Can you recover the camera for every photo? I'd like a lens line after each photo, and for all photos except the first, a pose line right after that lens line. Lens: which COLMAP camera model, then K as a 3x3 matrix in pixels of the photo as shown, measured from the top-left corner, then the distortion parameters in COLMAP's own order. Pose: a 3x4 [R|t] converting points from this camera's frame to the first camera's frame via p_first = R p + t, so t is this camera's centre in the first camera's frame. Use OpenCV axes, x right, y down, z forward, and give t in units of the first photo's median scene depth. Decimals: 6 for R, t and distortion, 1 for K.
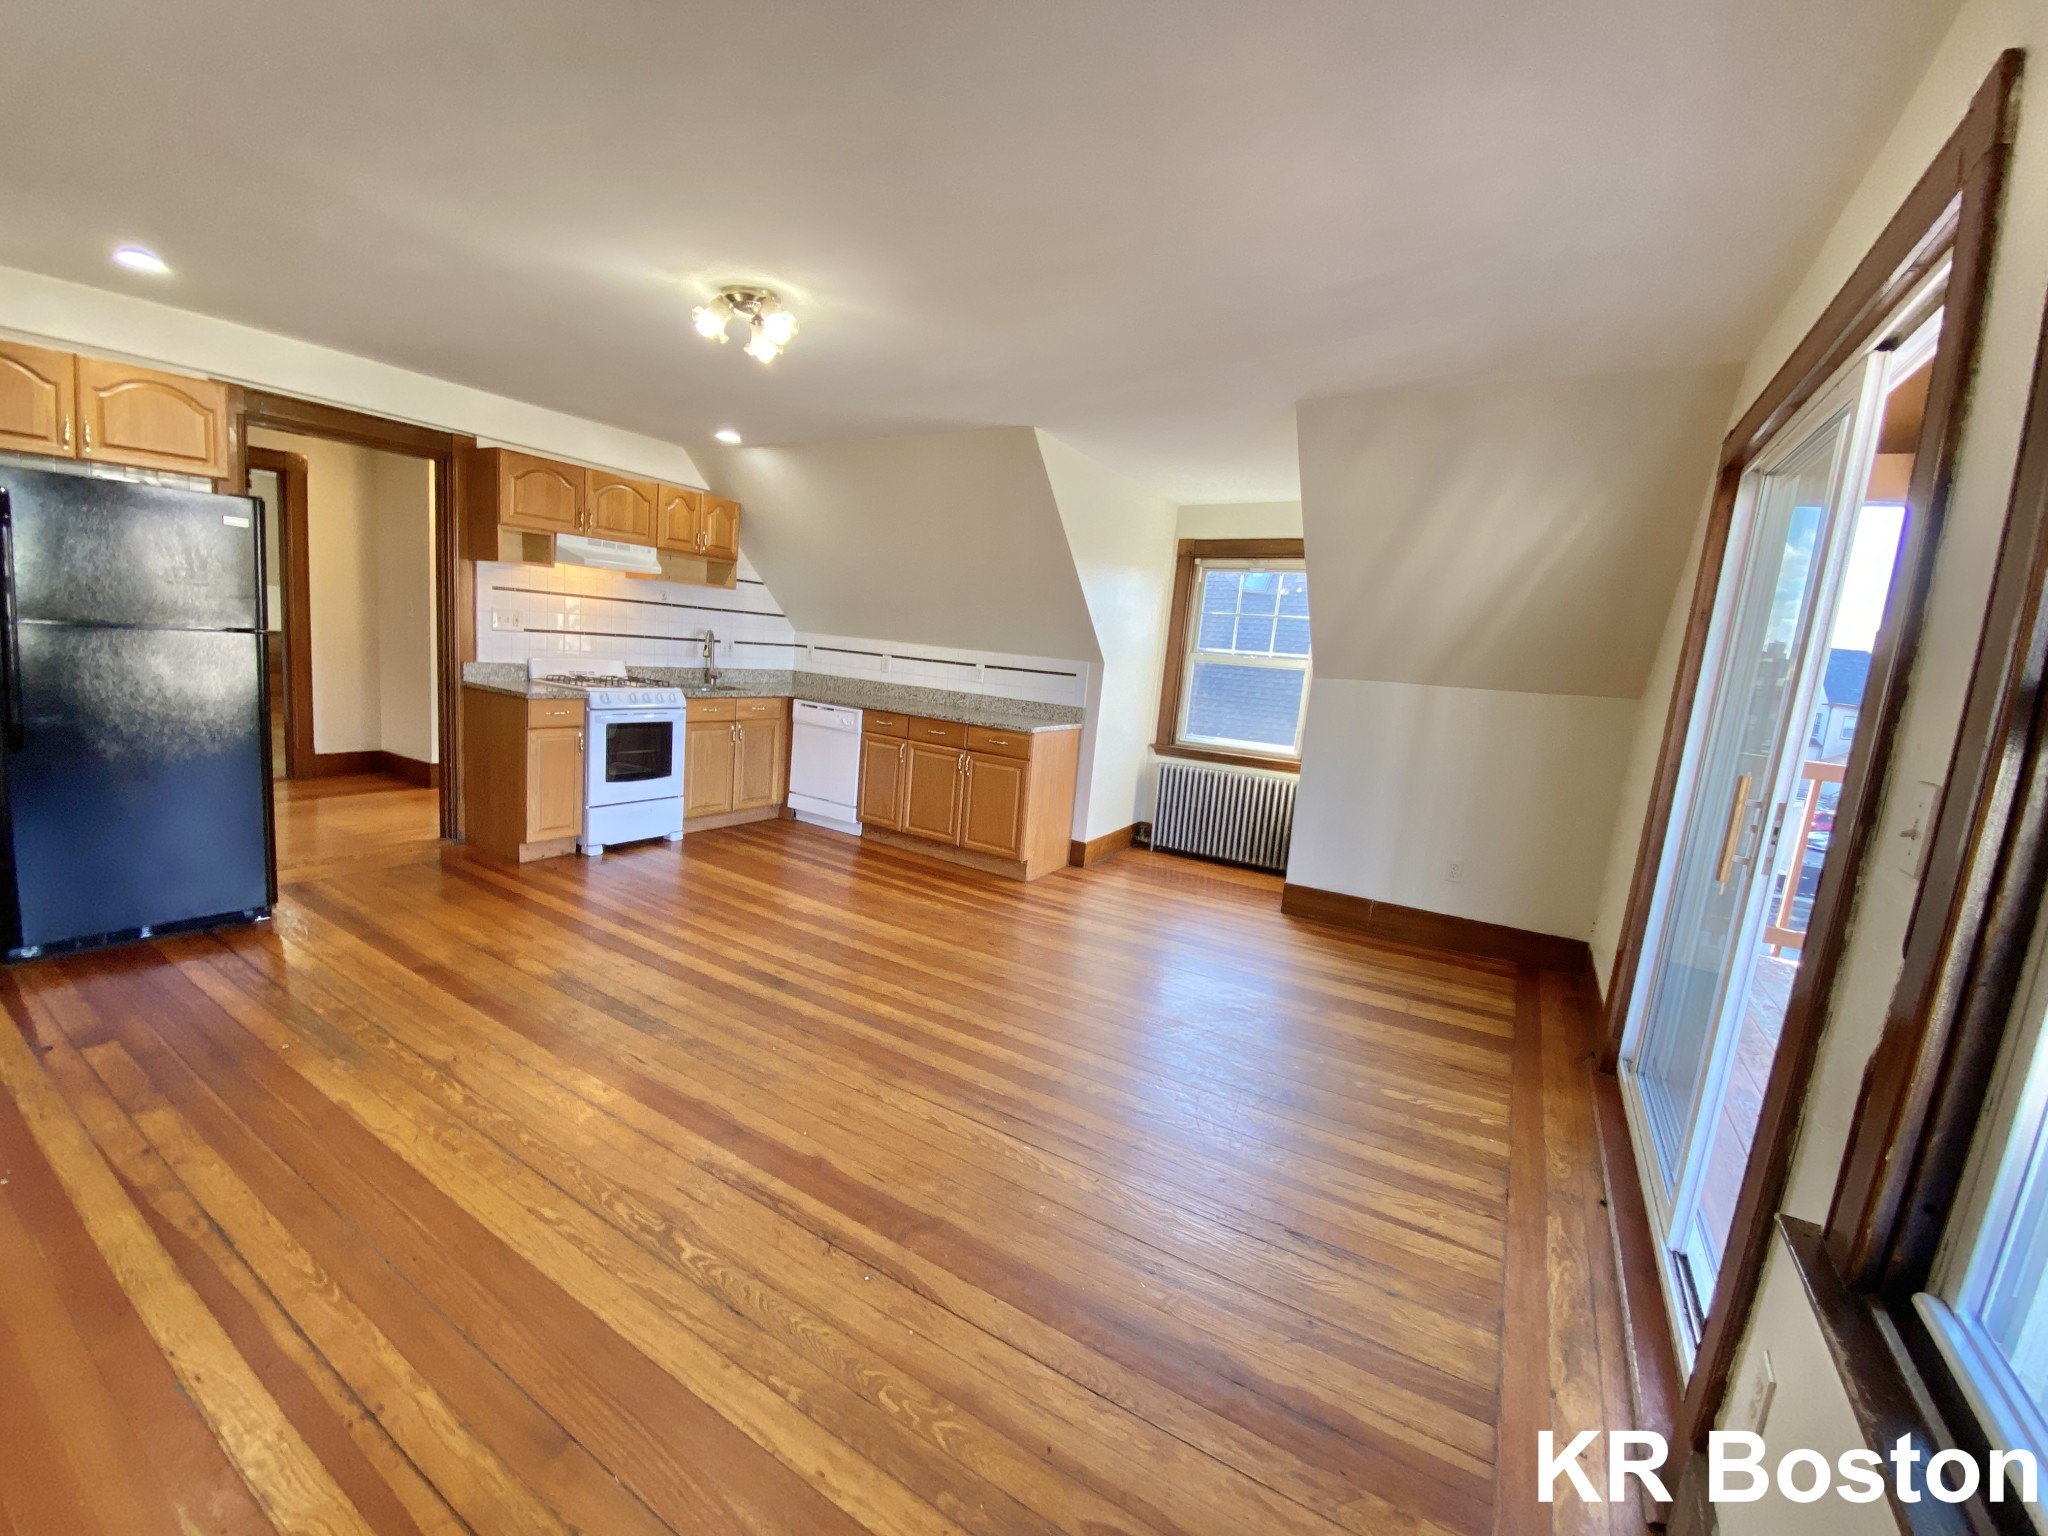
lens RADIAL K [[837.8, 0, 1017.8], [0, 837.8, 771.0], [0, 0, 1]] dist [0.002939, 0.000047]
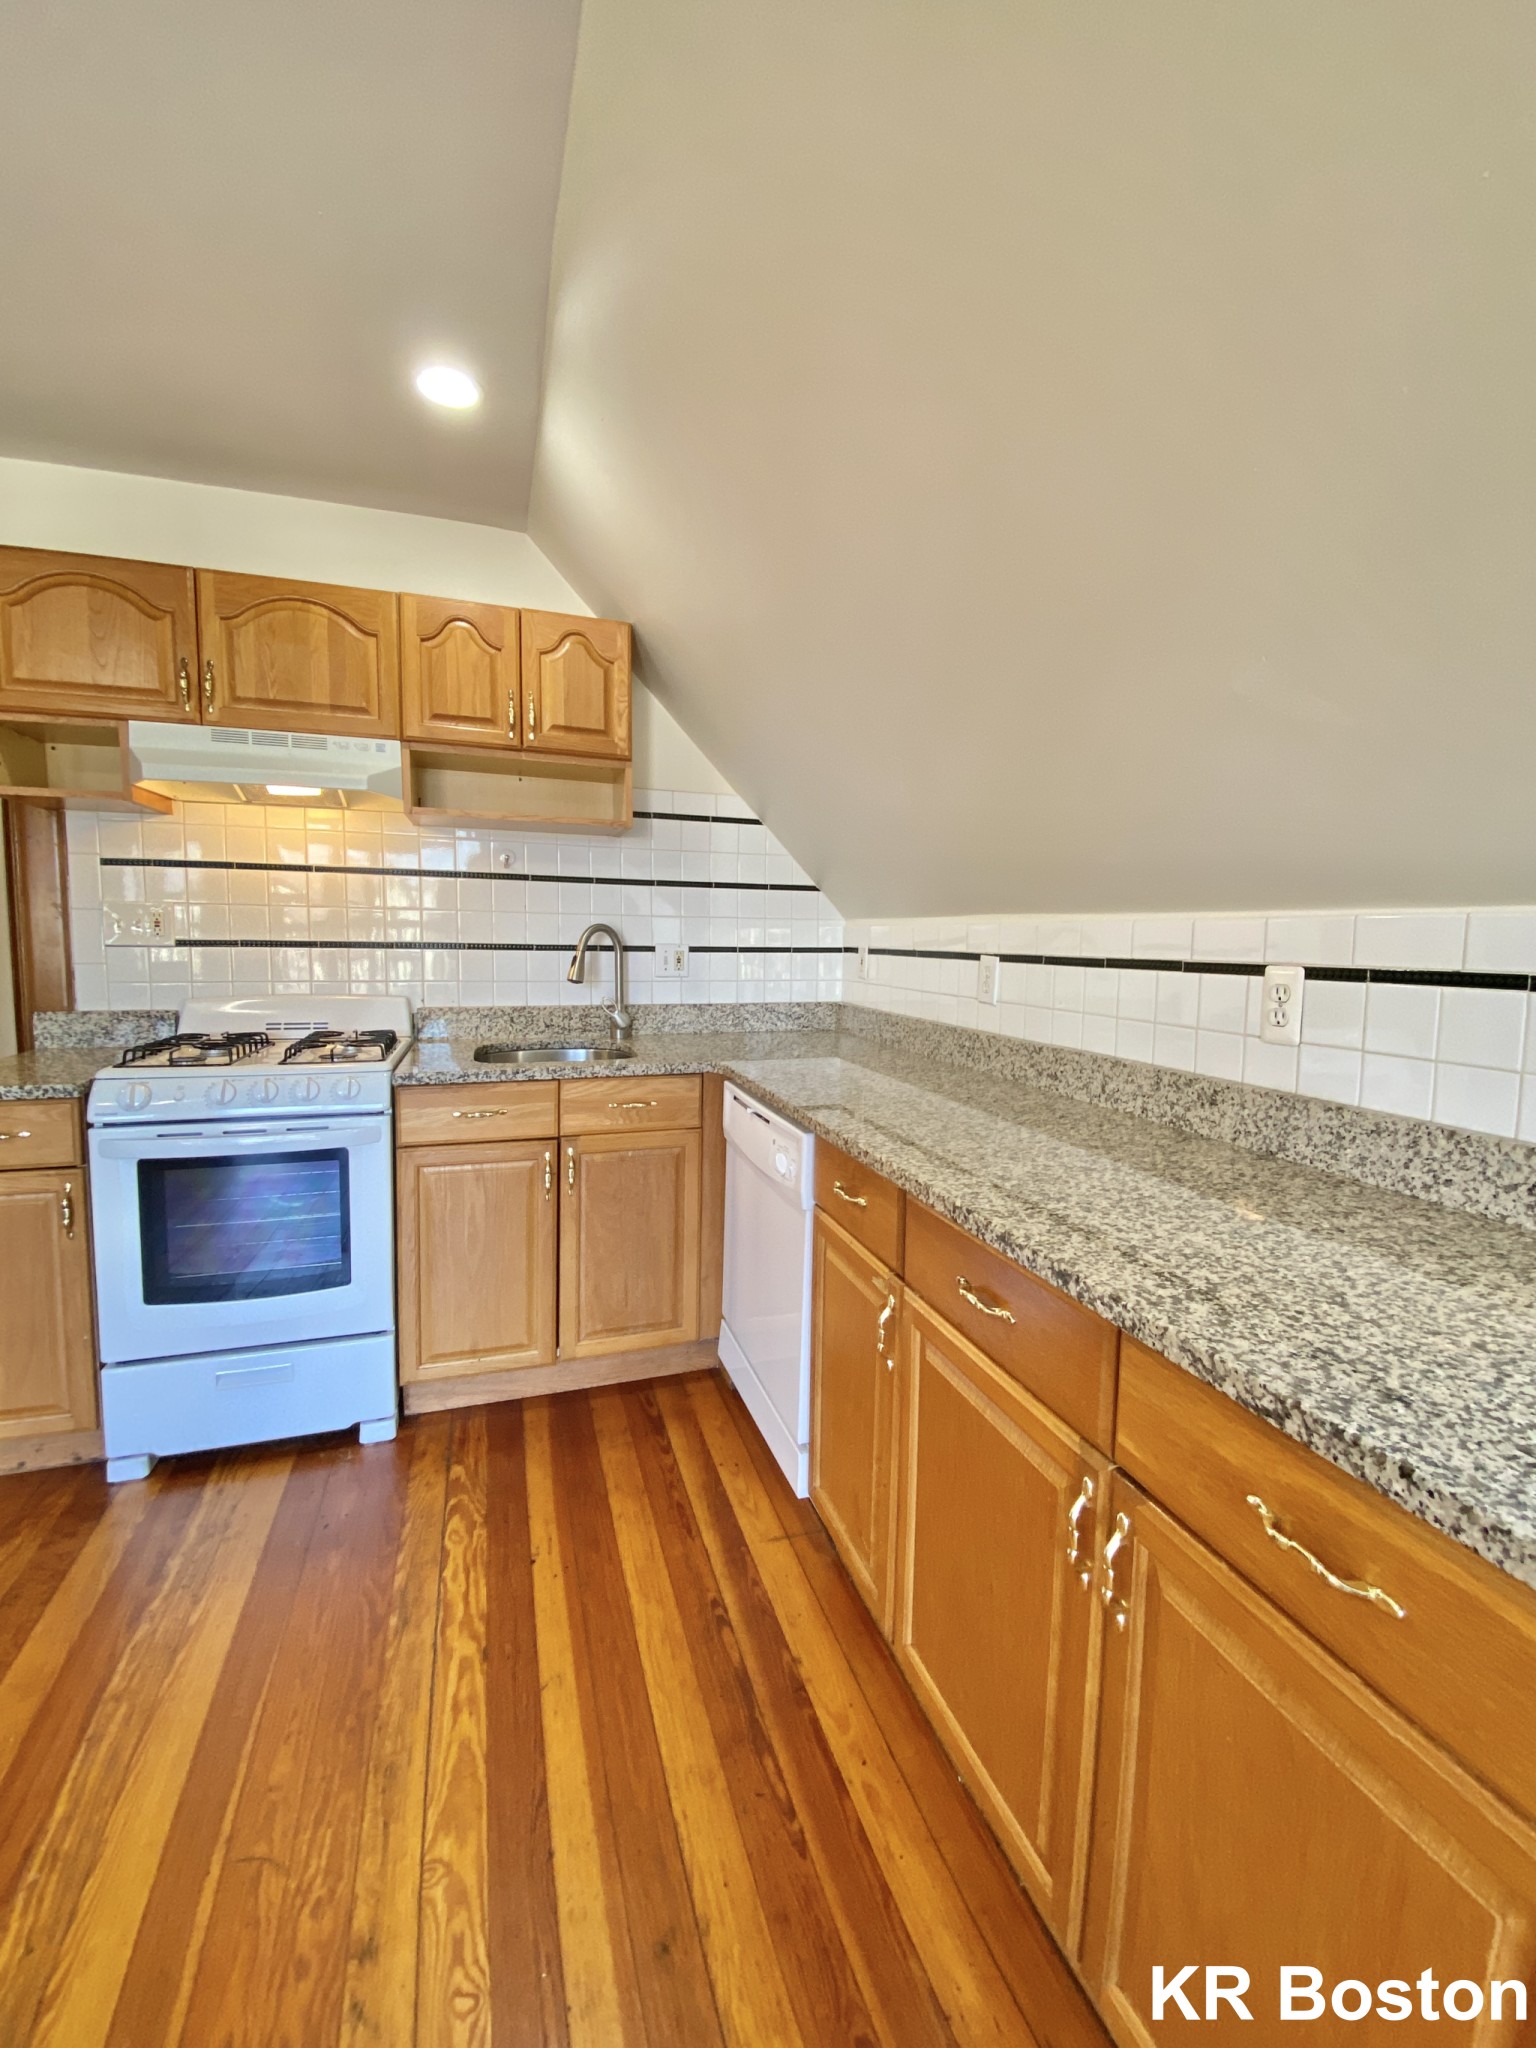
lens RADIAL K [[837.8, 0, 762.1], [0, 837.8, 1014.6], [0, 0, 1]] dist [0.002939, 0.000047]
pose [[0.764510, -0.016550, -0.644400, -0.005233], [-0.044823, 0.995886, -0.078755, -0.096260], [0.643052, 0.089093, 0.760623, 0.795149]]
